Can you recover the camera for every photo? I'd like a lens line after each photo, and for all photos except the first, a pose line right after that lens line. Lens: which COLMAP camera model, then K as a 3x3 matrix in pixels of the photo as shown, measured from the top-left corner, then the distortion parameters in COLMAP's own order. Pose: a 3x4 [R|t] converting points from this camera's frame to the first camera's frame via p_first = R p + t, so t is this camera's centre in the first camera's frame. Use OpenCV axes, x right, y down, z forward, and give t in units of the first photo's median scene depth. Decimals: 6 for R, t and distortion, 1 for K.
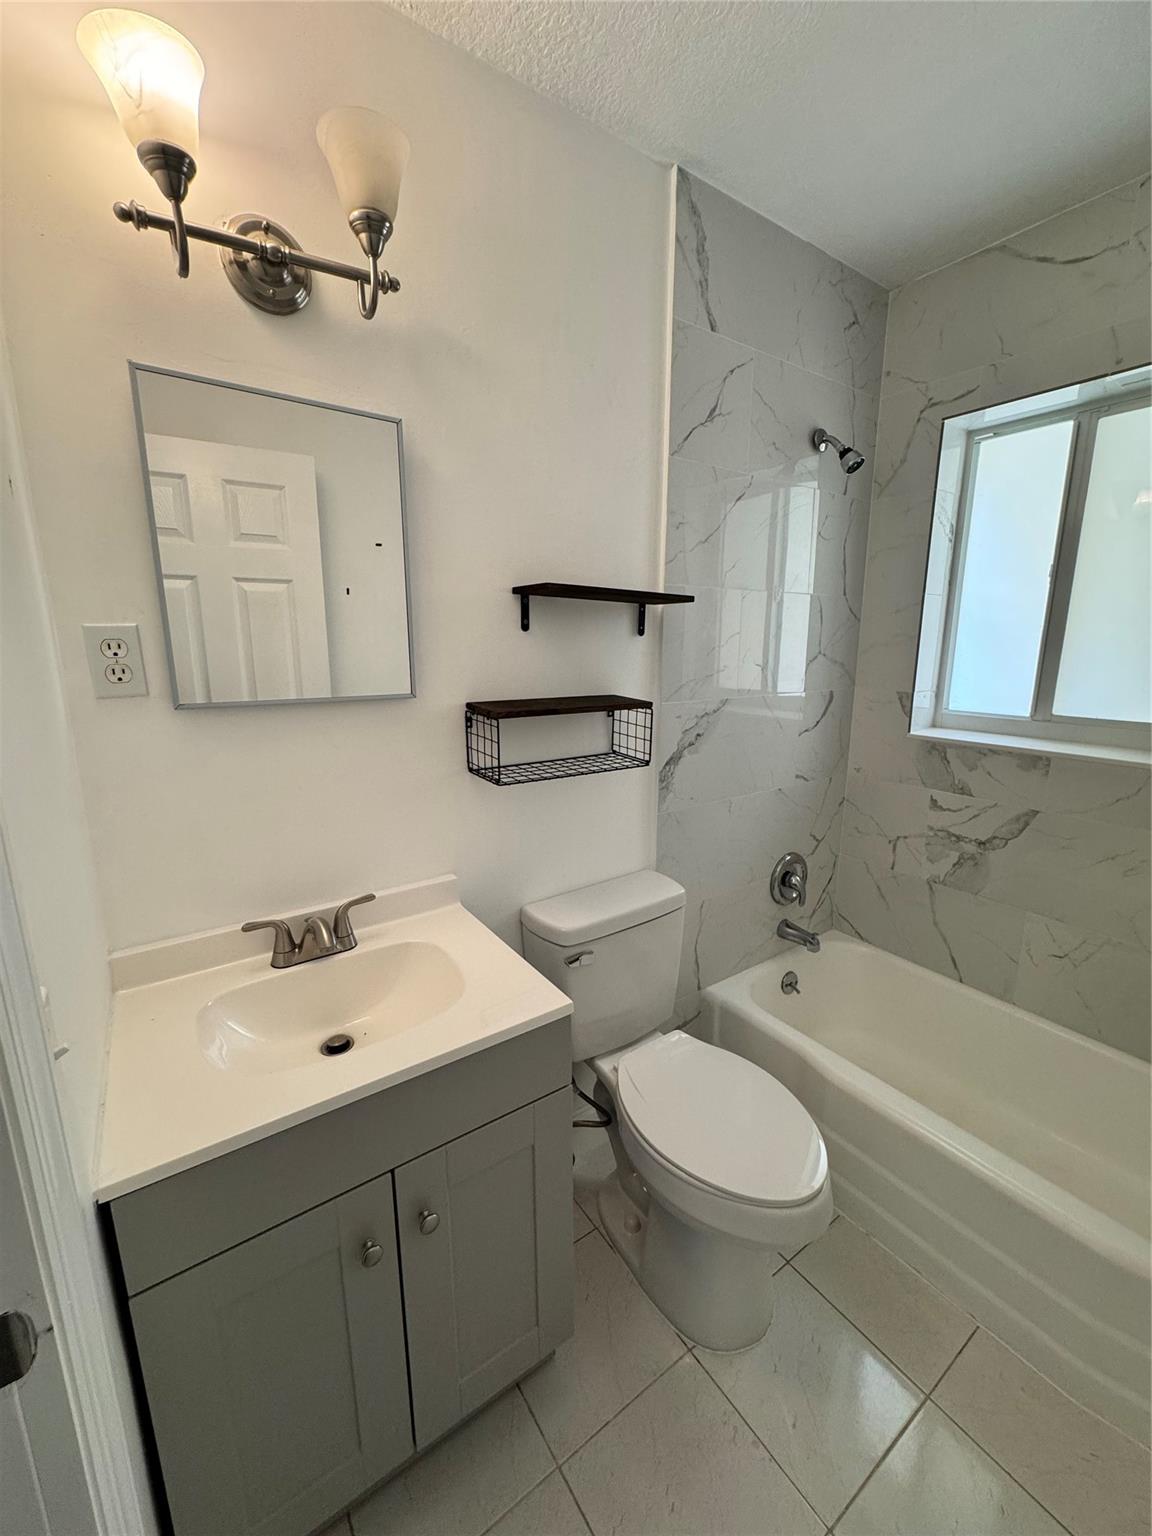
lens RADIAL K [[615.3, 0, 578.6], [0, 615.3, 768.1], [0, 0, 1]] dist [-0.002335, -0.000123]
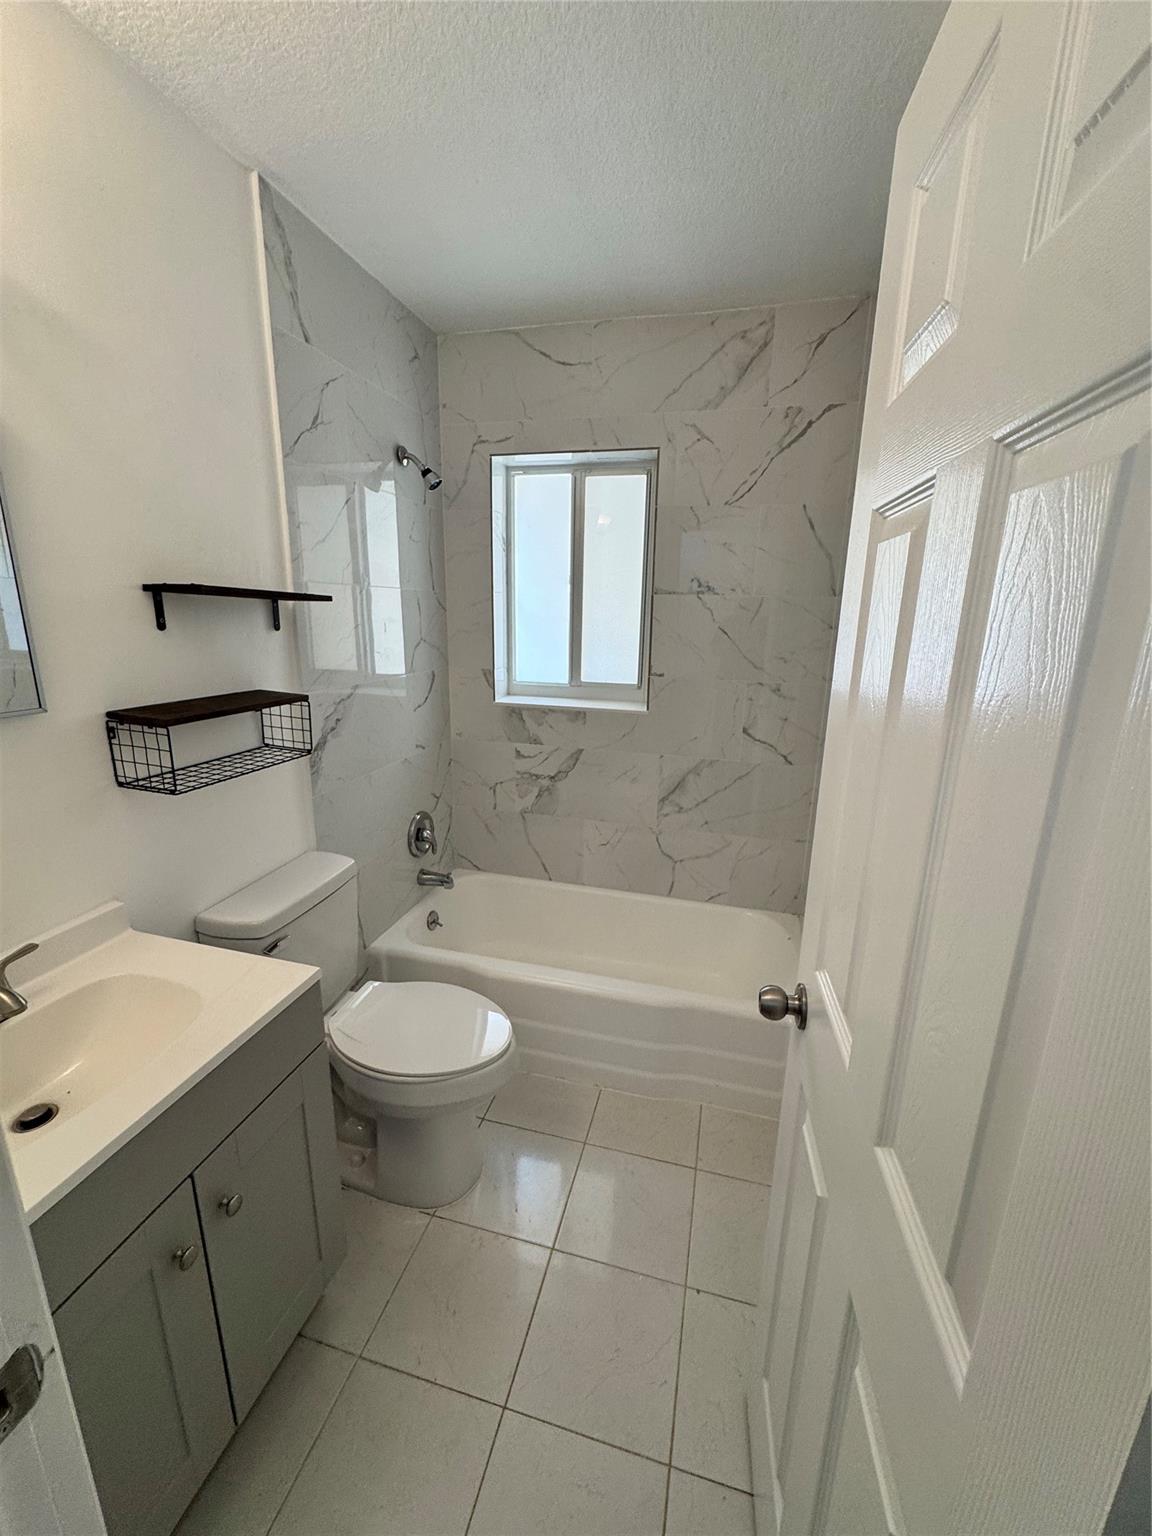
lens RADIAL K [[615.3, 0, 578.6], [0, 615.3, 768.1], [0, 0, 1]] dist [-0.002335, -0.000123]
pose [[0.761174, -0.147225, 0.631616, -0.183654], [0.113865, 0.989103, 0.093331, -0.023015], [-0.638473, 0.000878, 0.769643, -0.109885]]
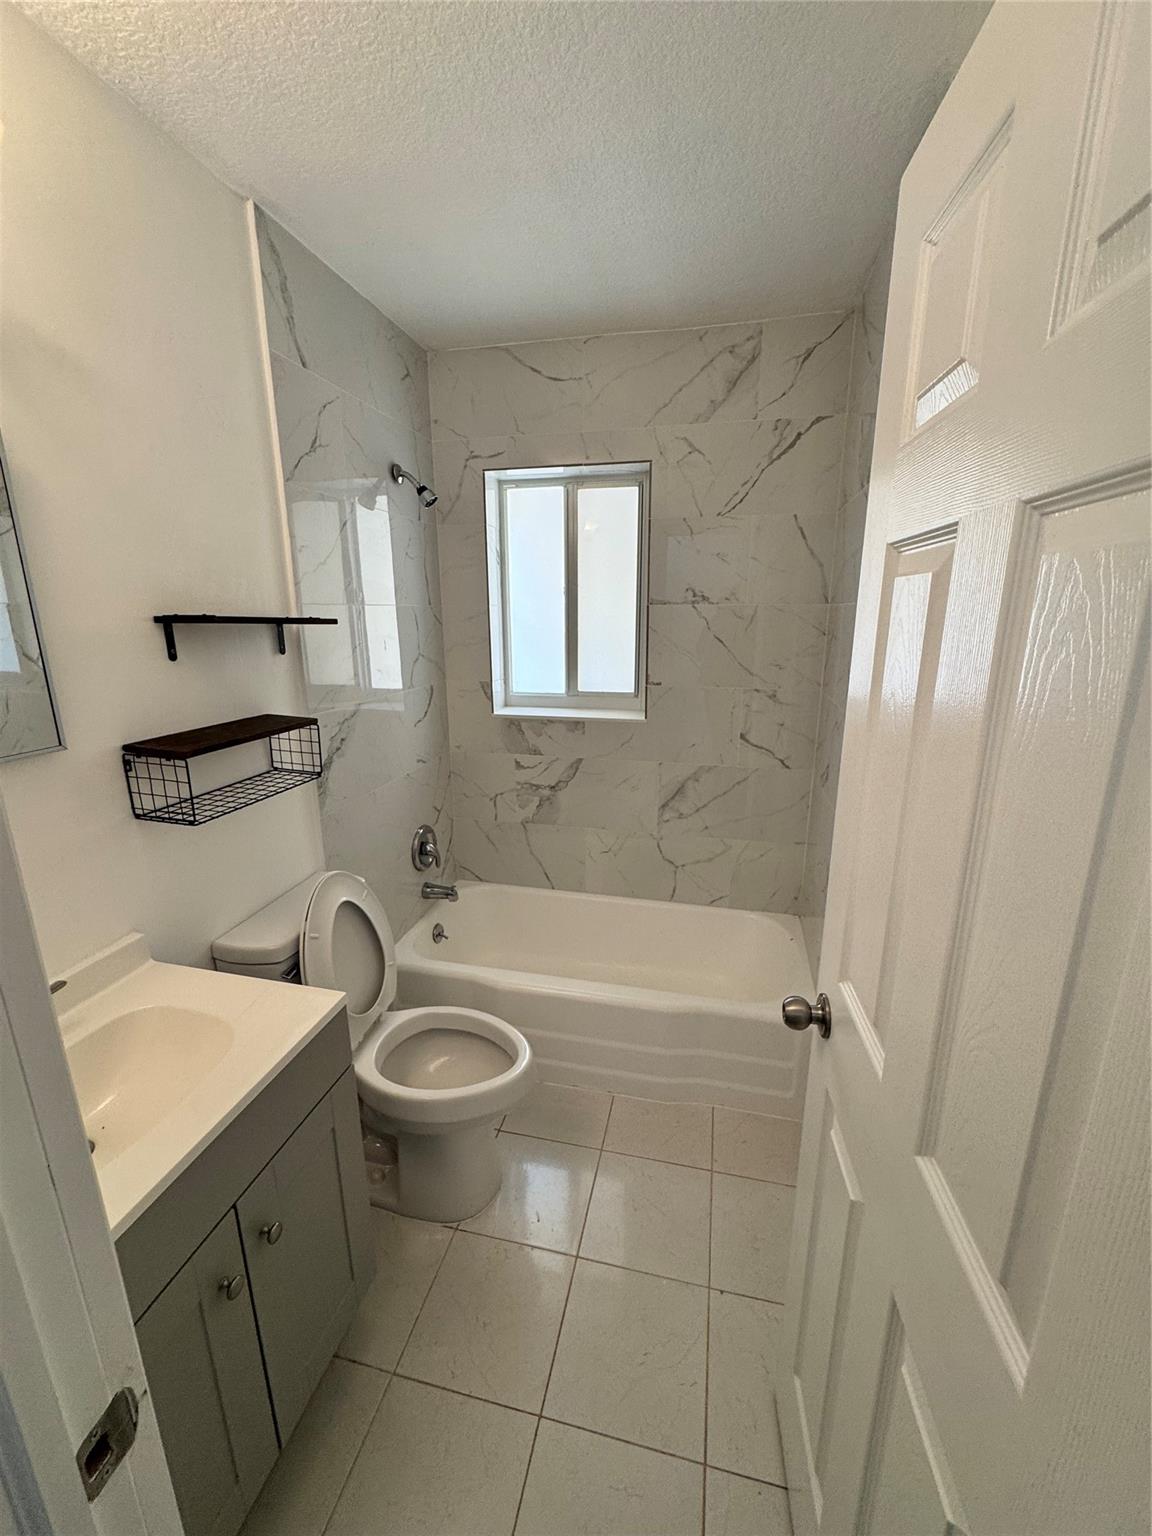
lens RADIAL K [[615.3, 0, 578.6], [0, 615.3, 768.1], [0, 0, 1]] dist [-0.002335, -0.000123]
pose [[0.741406, -0.169429, 0.649316, -0.215796], [0.140736, 0.985341, 0.096413, -0.051007], [-0.656133, 0.019901, 0.754383, -0.098713]]
